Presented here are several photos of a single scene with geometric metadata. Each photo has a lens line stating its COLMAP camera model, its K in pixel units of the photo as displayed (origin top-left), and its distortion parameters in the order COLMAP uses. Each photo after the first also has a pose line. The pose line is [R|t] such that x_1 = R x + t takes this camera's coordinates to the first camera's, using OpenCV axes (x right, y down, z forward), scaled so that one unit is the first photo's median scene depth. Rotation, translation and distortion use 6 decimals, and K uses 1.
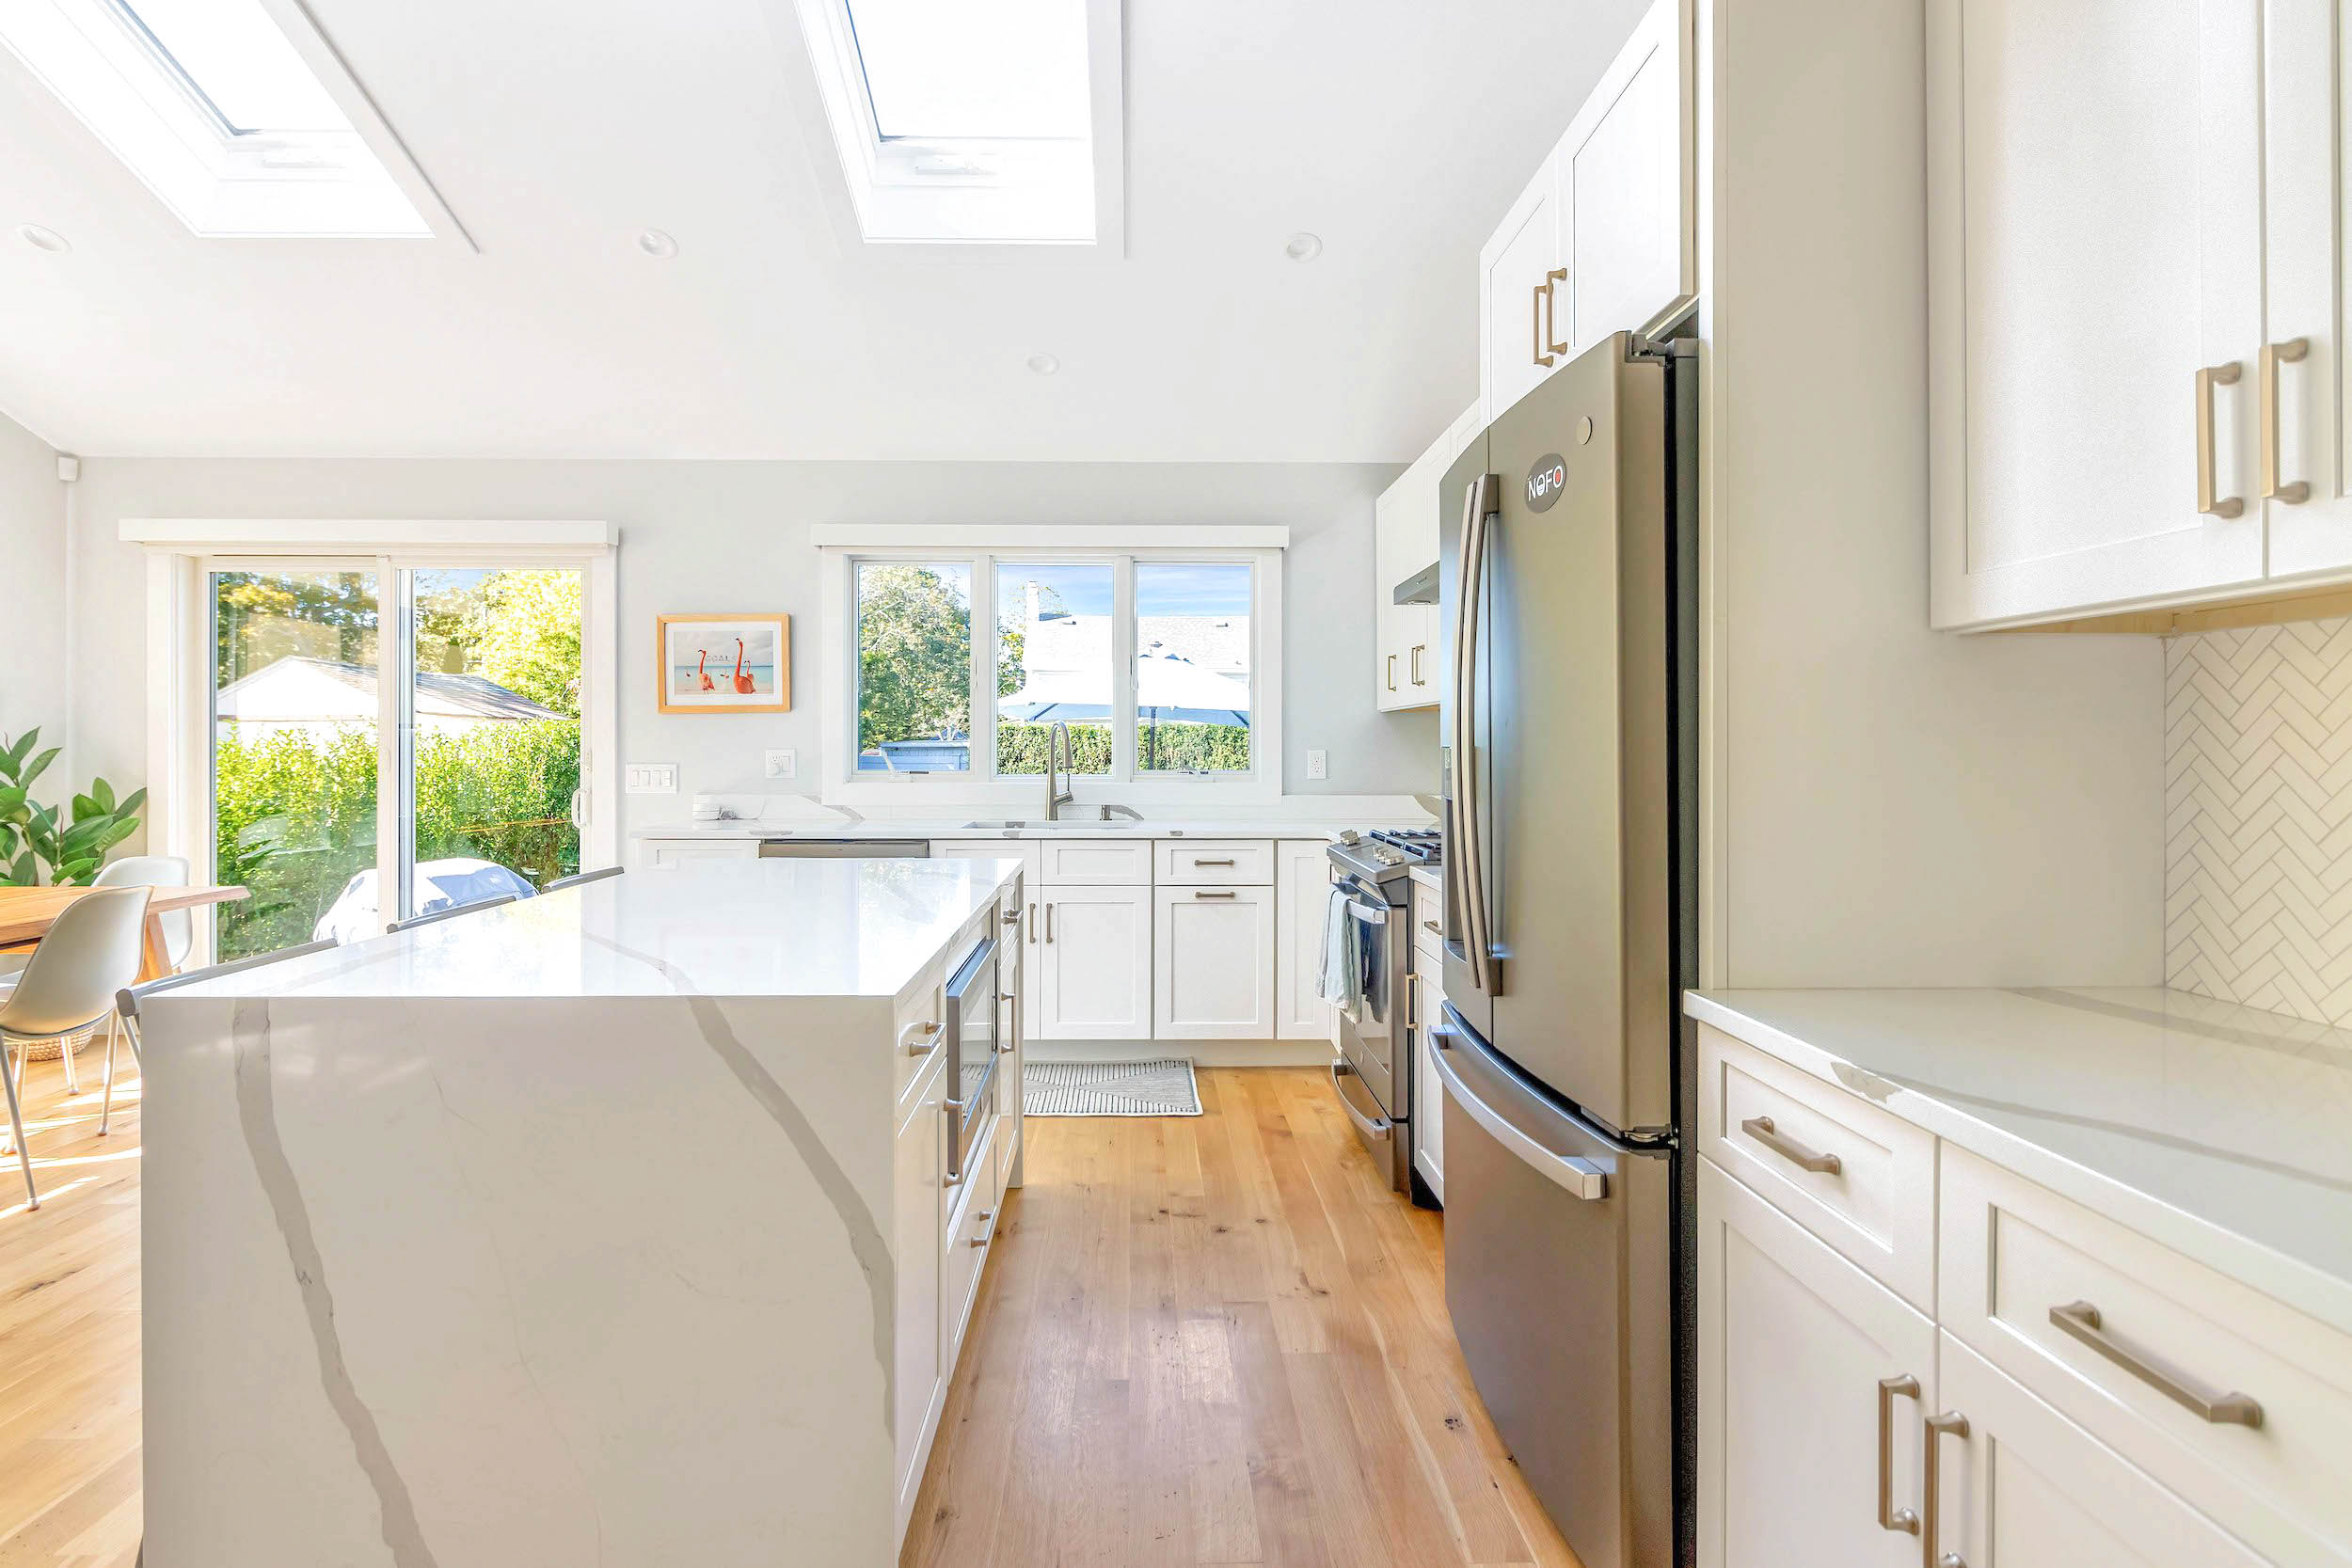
lens RADIAL K [[1173.6, 0, 1168.6], [0, 1173.6, 748.6], [0, 0, 1]] dist [-0.002200, -0.001053]
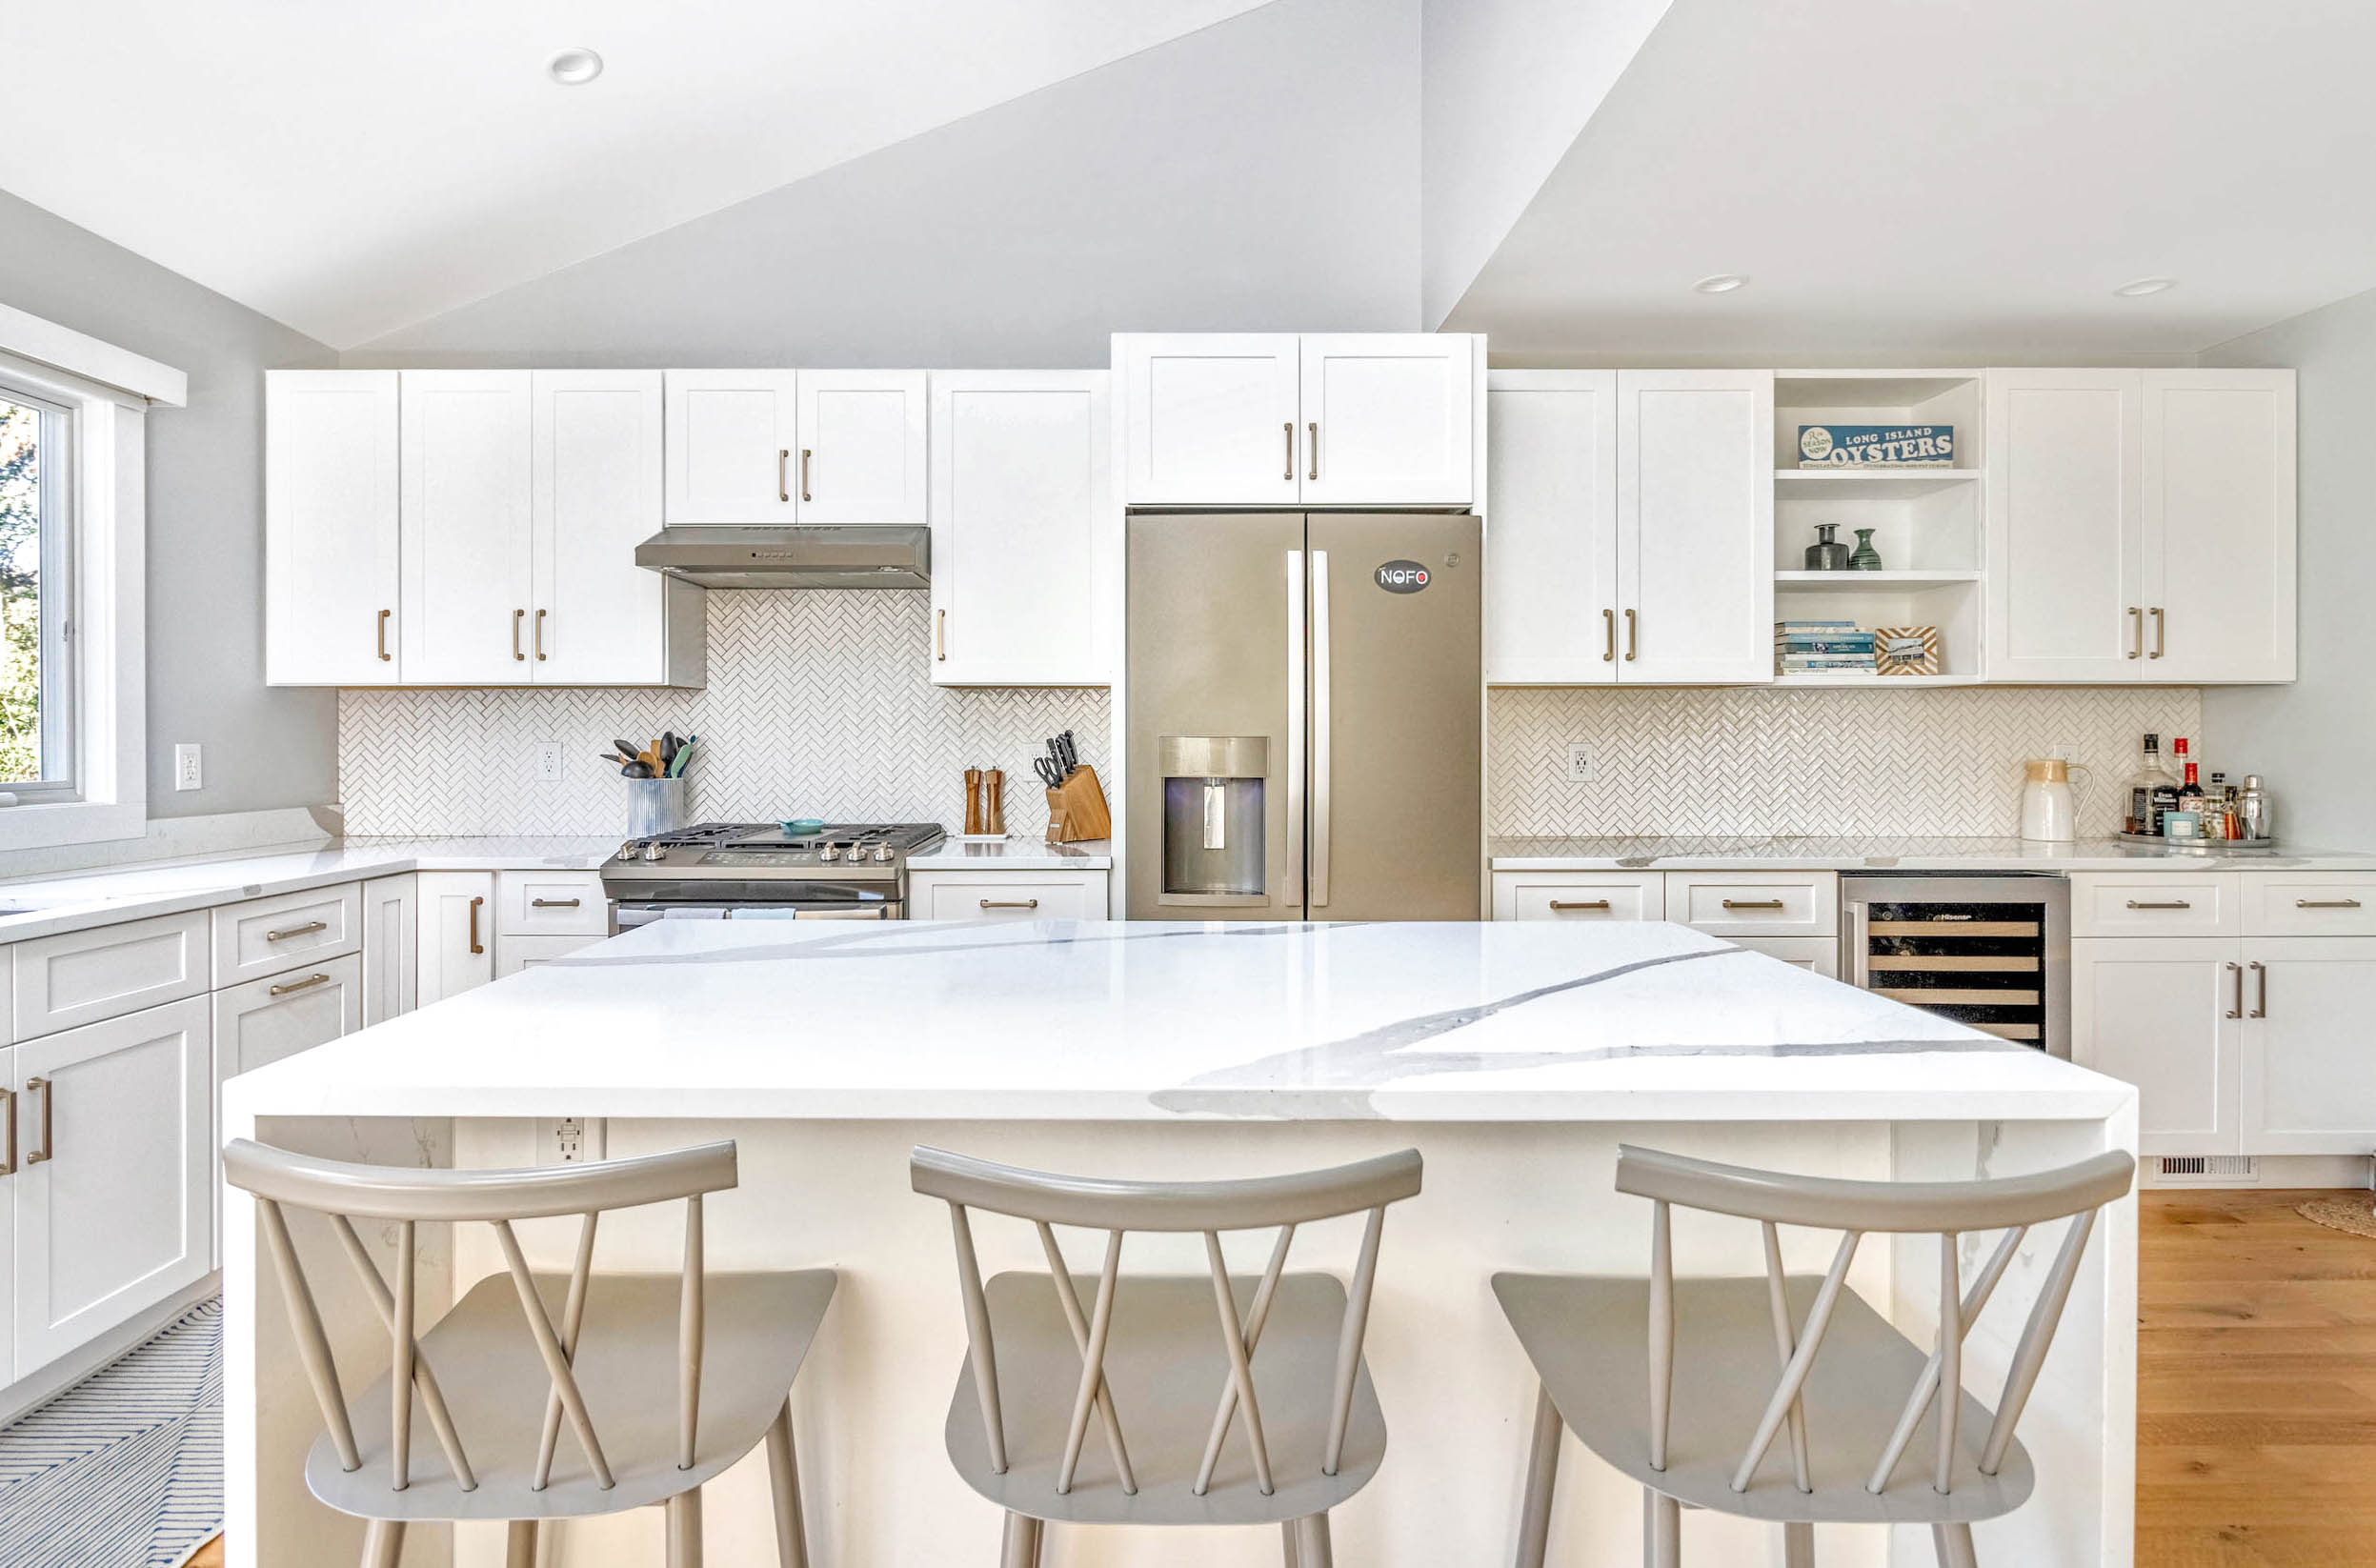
lens RADIAL K [[1153.9, 0, 1175.0], [0, 1153.9, 730.3], [0, 0, 1]] dist [-0.001555, -0.000172]
pose [[0.008950, 0.004280, 0.999951, -0.529028], [0.003210, 0.999986, -0.004309, -0.001564], [-0.999955, 0.003248, 0.008936, 0.528967]]
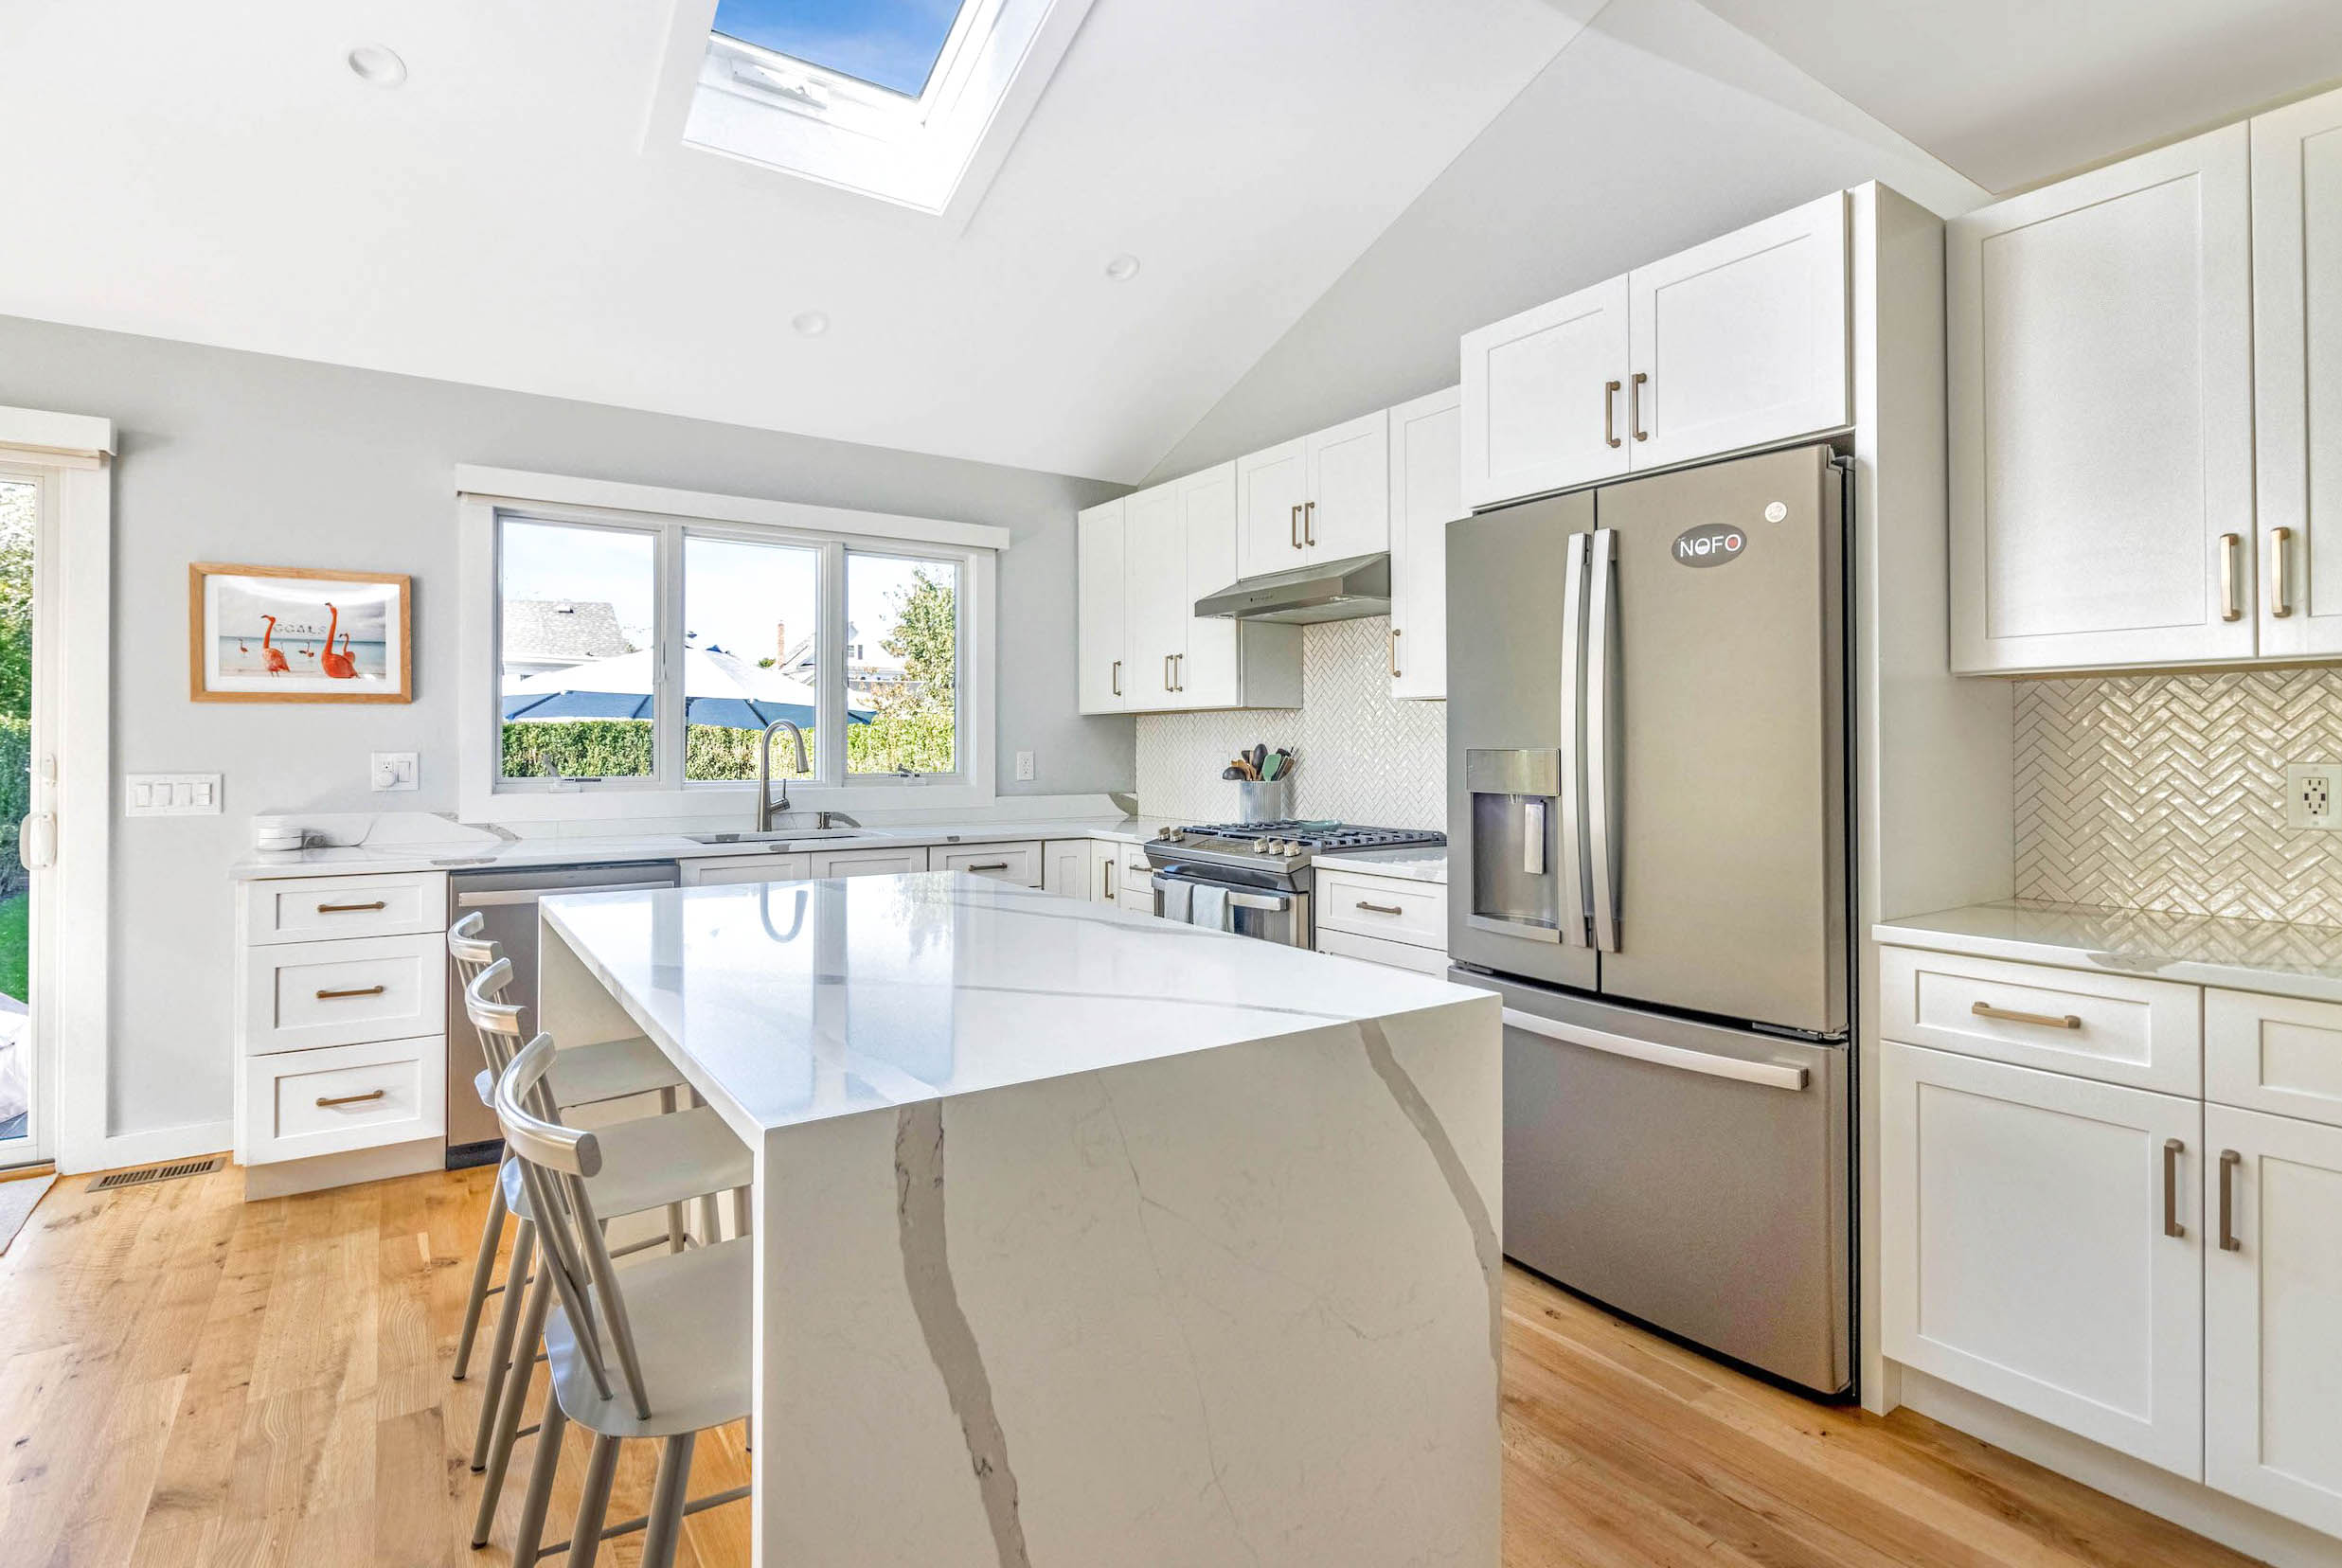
lens RADIAL K [[1156.2, 0, 1170.3], [0, 1156.2, 735.6], [0, 0, 1]] dist [-0.001844, -0.001094]
pose [[0.835897, 0.004994, 0.548864, -0.352276], [0.001231, 0.999939, -0.010972, -0.001578], [-0.548885, 0.009847, 0.835840, 0.106963]]
